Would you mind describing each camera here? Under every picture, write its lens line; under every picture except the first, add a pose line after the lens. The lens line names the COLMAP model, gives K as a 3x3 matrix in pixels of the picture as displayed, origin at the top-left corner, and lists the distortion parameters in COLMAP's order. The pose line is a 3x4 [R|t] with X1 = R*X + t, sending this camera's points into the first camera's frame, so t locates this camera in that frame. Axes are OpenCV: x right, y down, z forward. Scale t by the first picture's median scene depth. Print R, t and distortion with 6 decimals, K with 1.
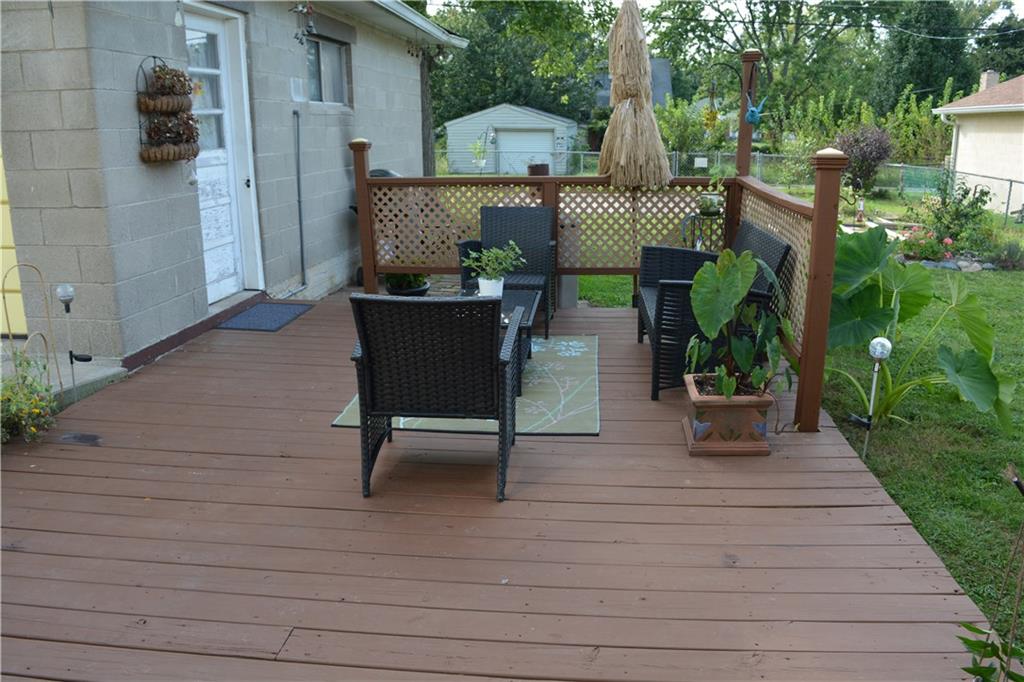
lens RADIAL K [[806.5, 0, 516.1], [0, 806.5, 342.4], [0, 0, 1]] dist [-0.095575, 0.016462]
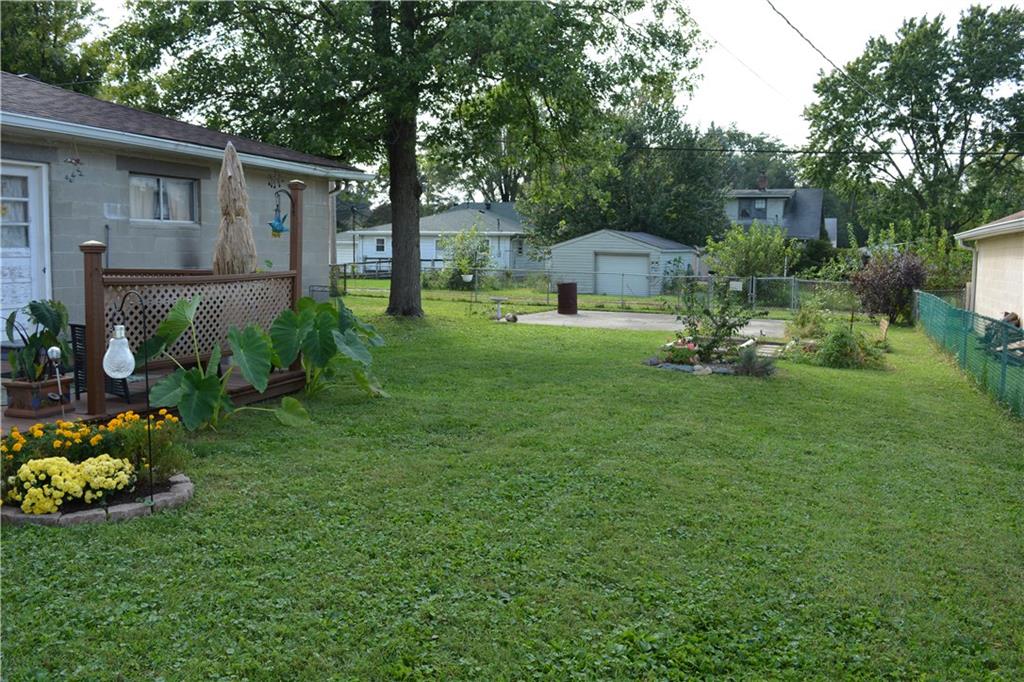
lens RADIAL K [[806.5, 0, 511.6], [0, 806.5, 339.8], [0, 0, 1]] dist [-0.095575, 0.016462]
pose [[0.960997, 0.049877, -0.272024, 0.965277], [-0.091530, 0.985532, -0.142650, 0.067321], [0.260973, 0.161984, 0.951659, -0.184087]]
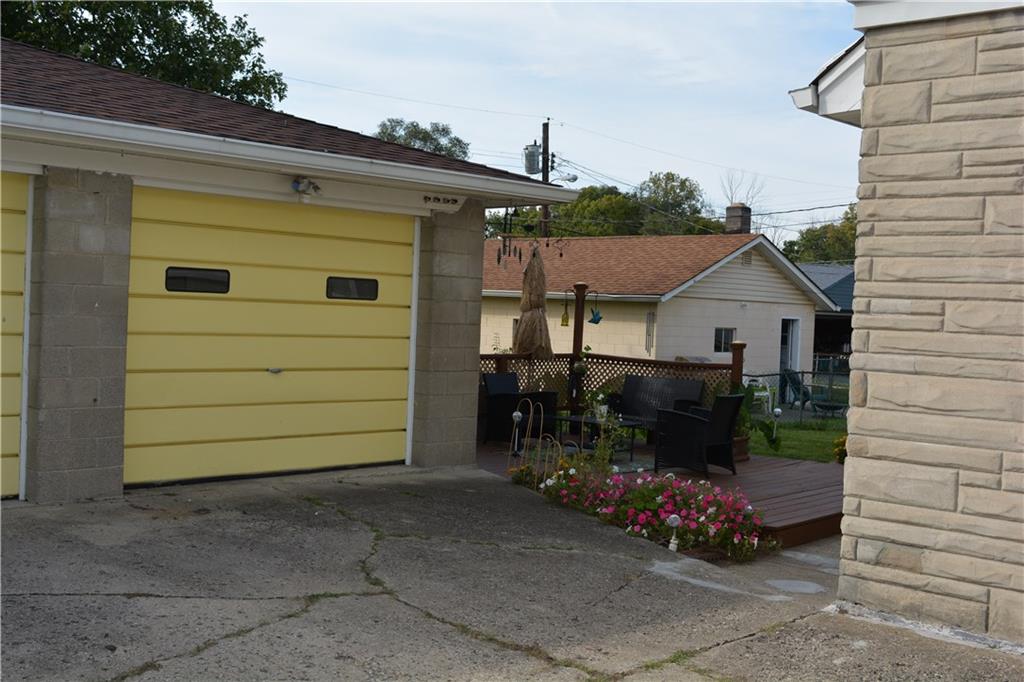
lens RADIAL K [[1216.4, 0, 512.5], [0, 1216.4, 337.5], [0, 0, 1]] dist [-0.070658, 0.000000]
pose [[0.588679, 0.005068, 0.808351, -2.125320], [0.171737, 0.976369, -0.131188, 0.090883], [-0.789914, 0.216051, 0.573897, -0.456769]]
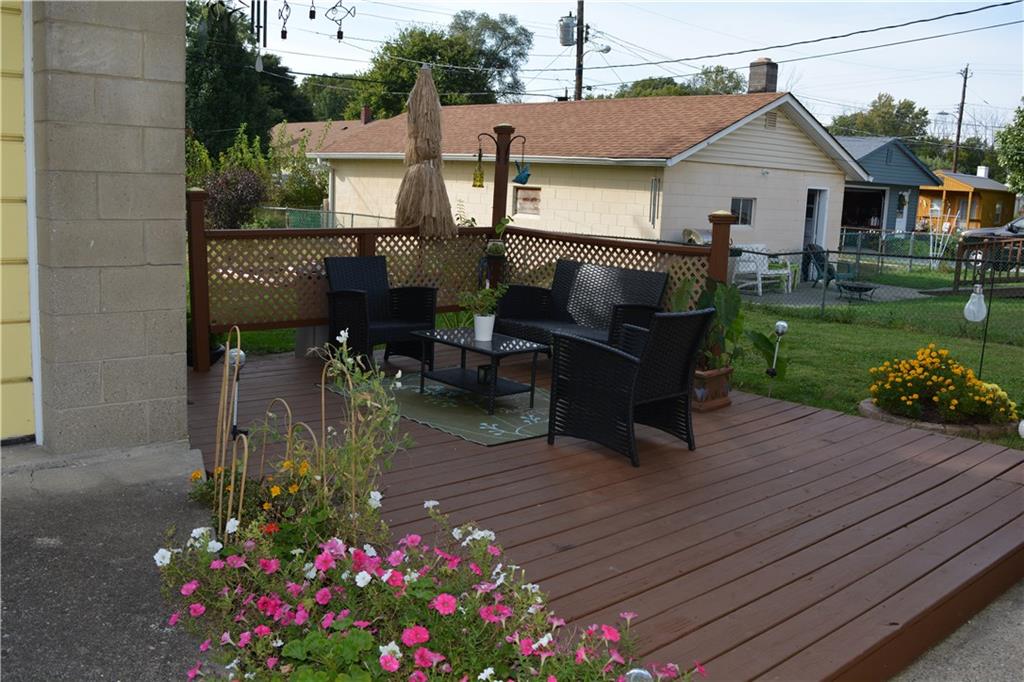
lens RADIAL K [[967.7, 0, 508.9], [0, 967.7, 346.2], [0, 0, 1]] dist [-0.081297, 0.000000]
pose [[0.656237, -0.097249, 0.748262, -0.901991], [0.152770, 0.988246, -0.005543, -0.018212], [-0.738928, 0.117949, 0.663380, 0.036262]]
